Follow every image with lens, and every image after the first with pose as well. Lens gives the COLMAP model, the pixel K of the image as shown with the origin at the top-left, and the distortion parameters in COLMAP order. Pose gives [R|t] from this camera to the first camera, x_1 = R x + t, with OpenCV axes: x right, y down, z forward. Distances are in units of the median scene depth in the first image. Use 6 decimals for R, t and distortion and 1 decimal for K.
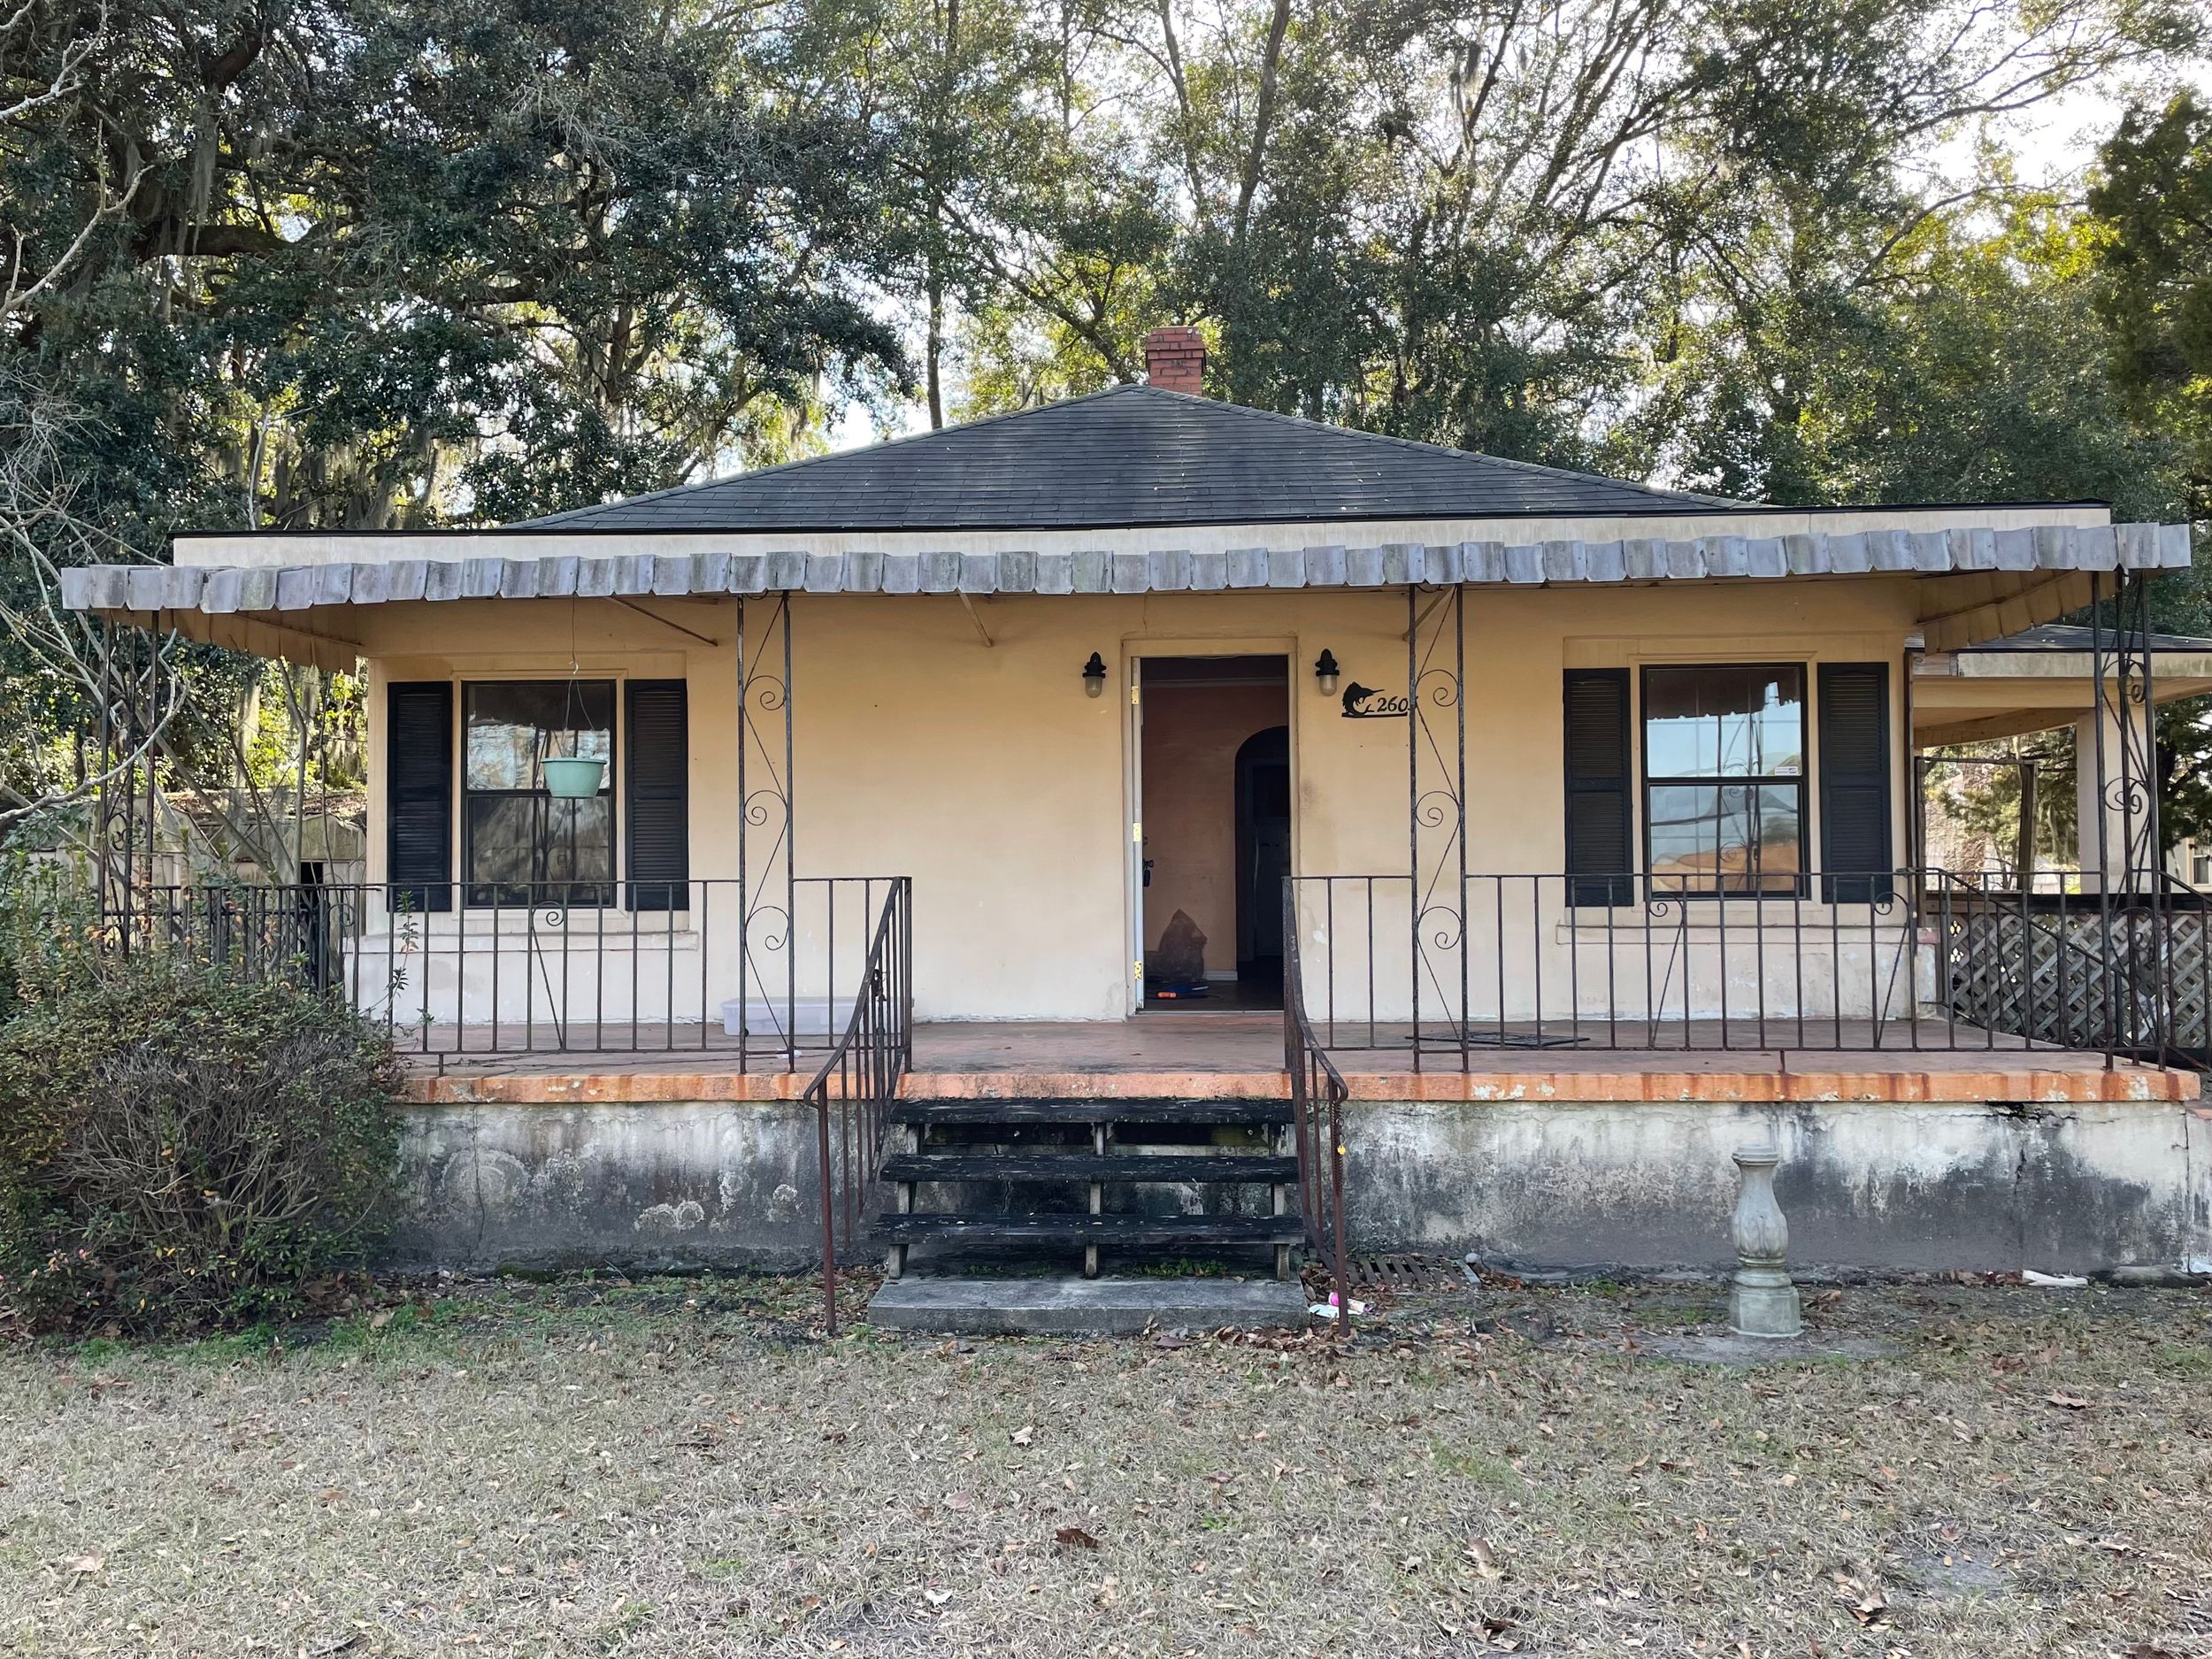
lens RADIAL K [[1705.1, 0, 1106.0], [0, 1705.1, 829.5], [0, 0, 1]] dist [0.089220, -0.122326]
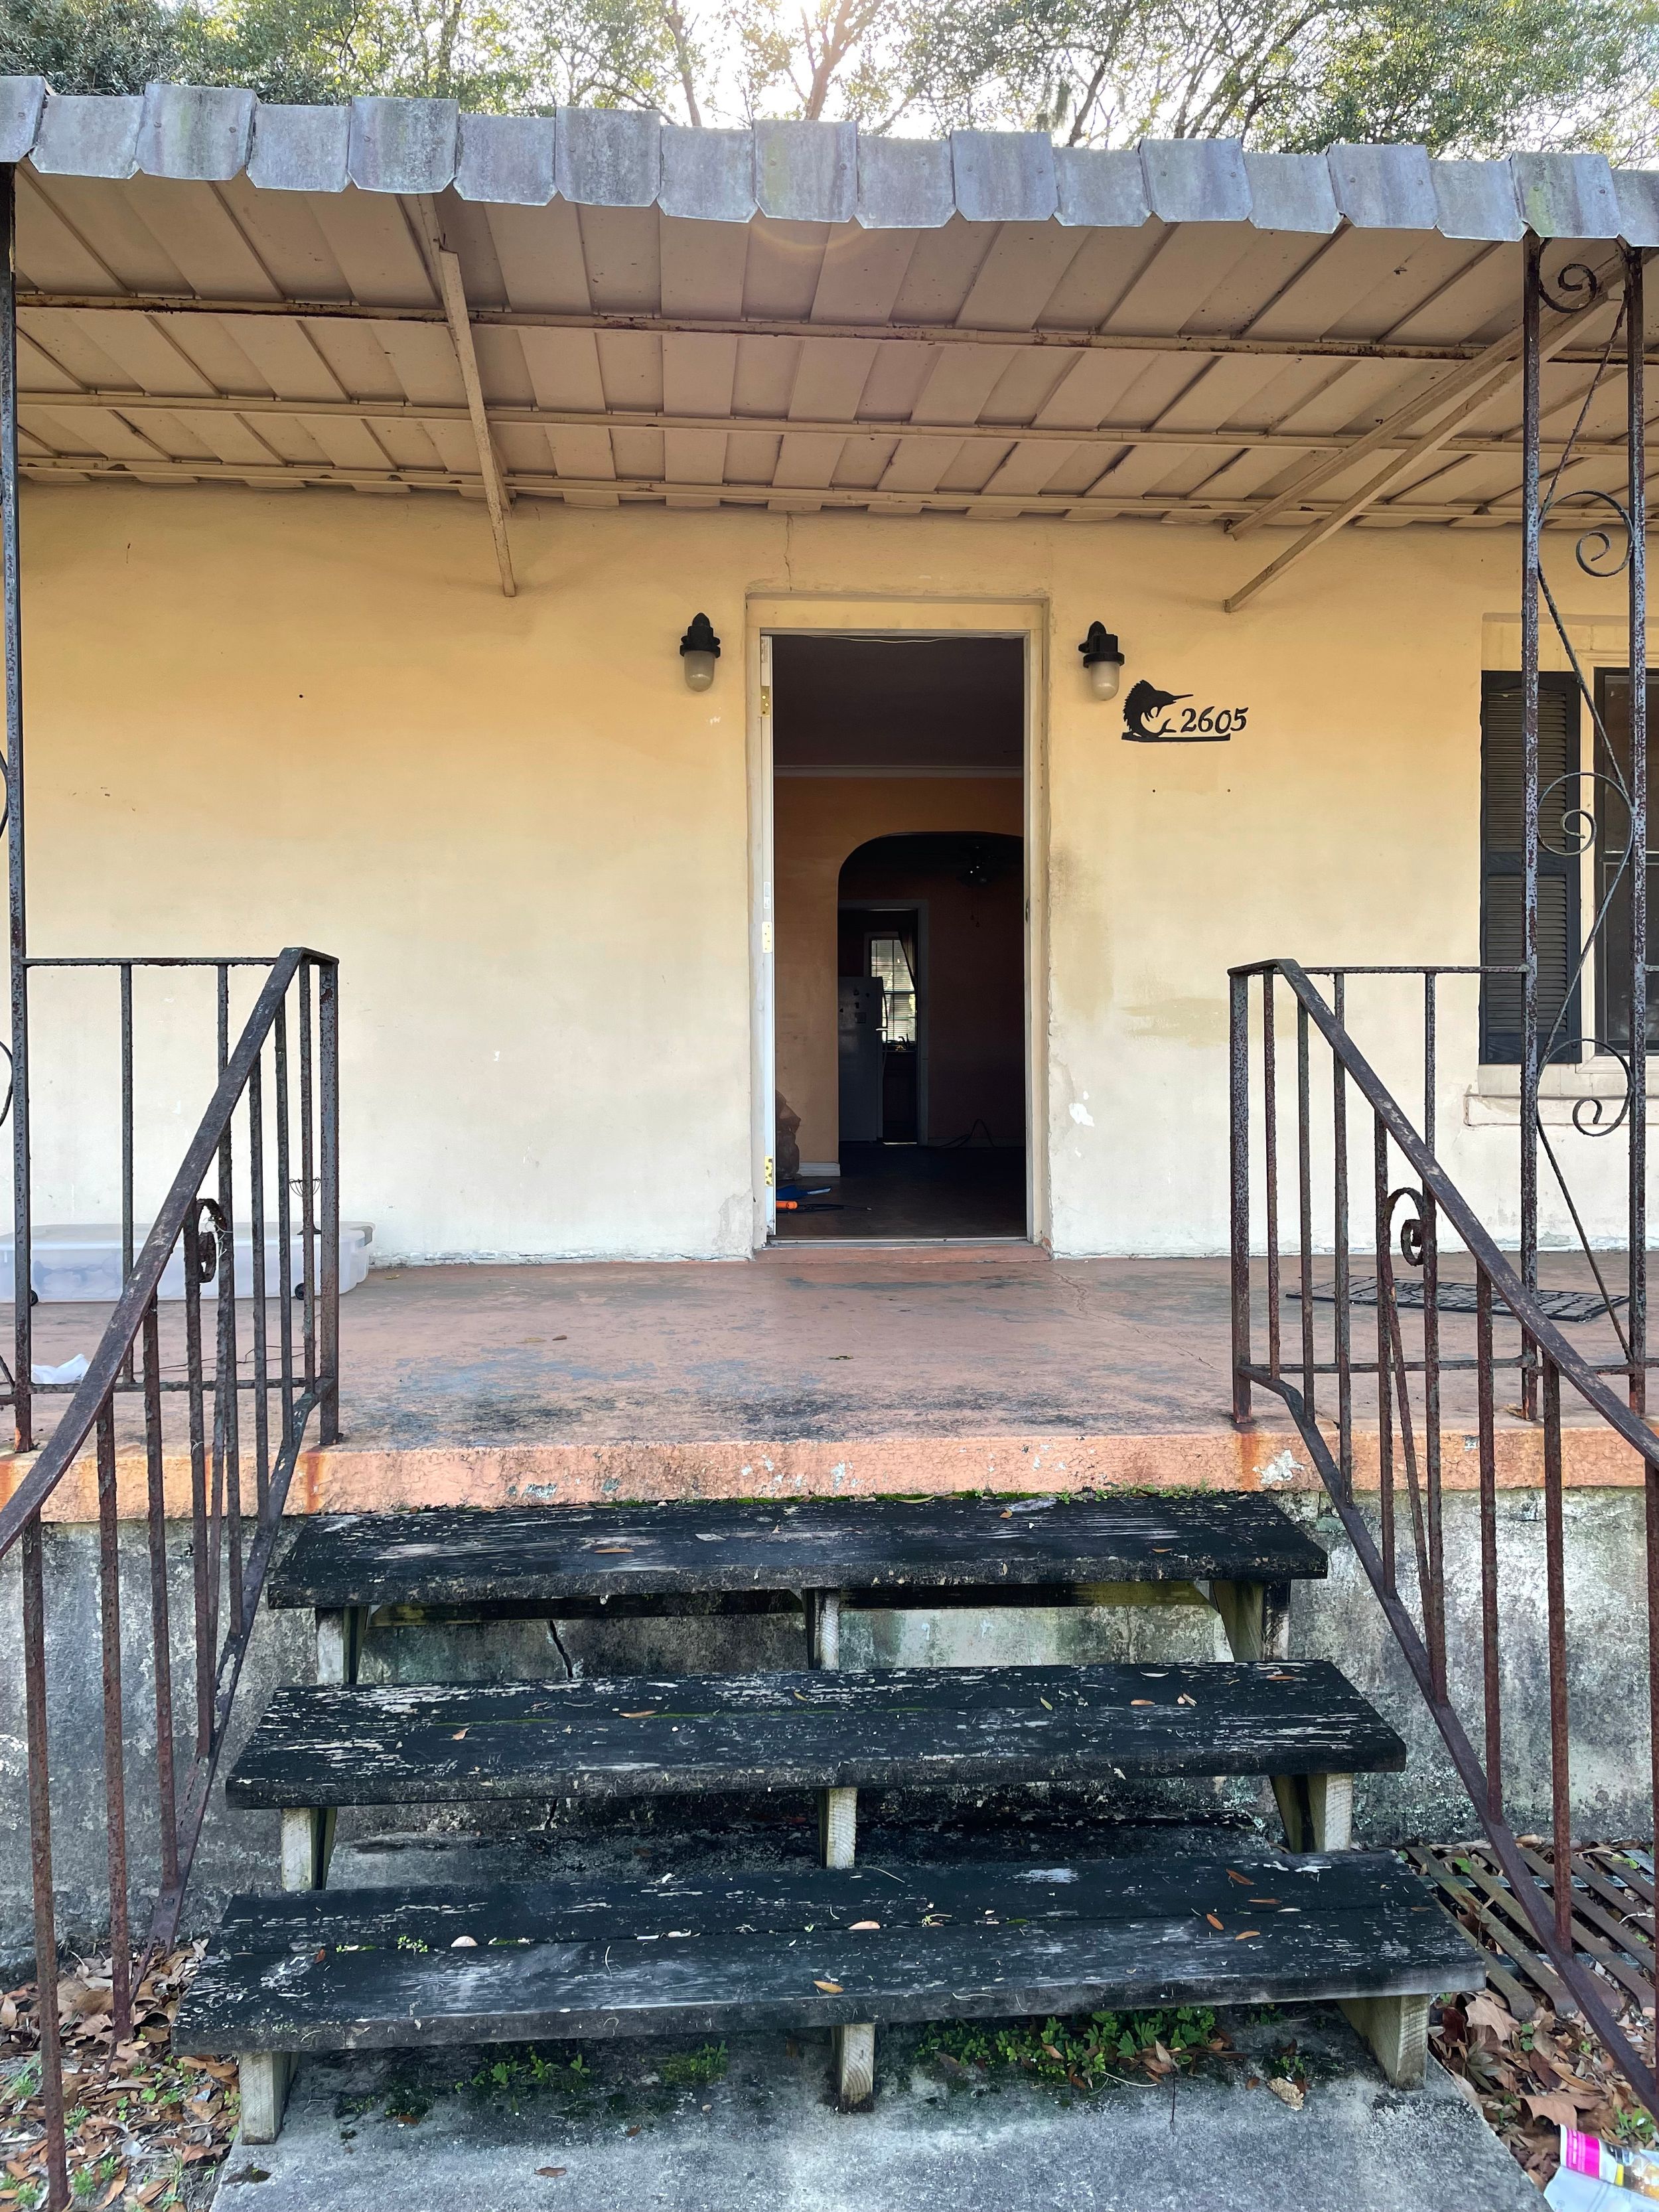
lens RADIAL K [[1705.0, 0, 828.7], [0, 1705.0, 1074.0], [0, 0, 1]] dist [0.089220, -0.122326]
pose [[0.991567, 0.003251, 0.129552, -0.038163], [-0.007851, 0.999356, 0.035012, 0.029392], [-0.129355, -0.035734, 0.990954, 0.430400]]
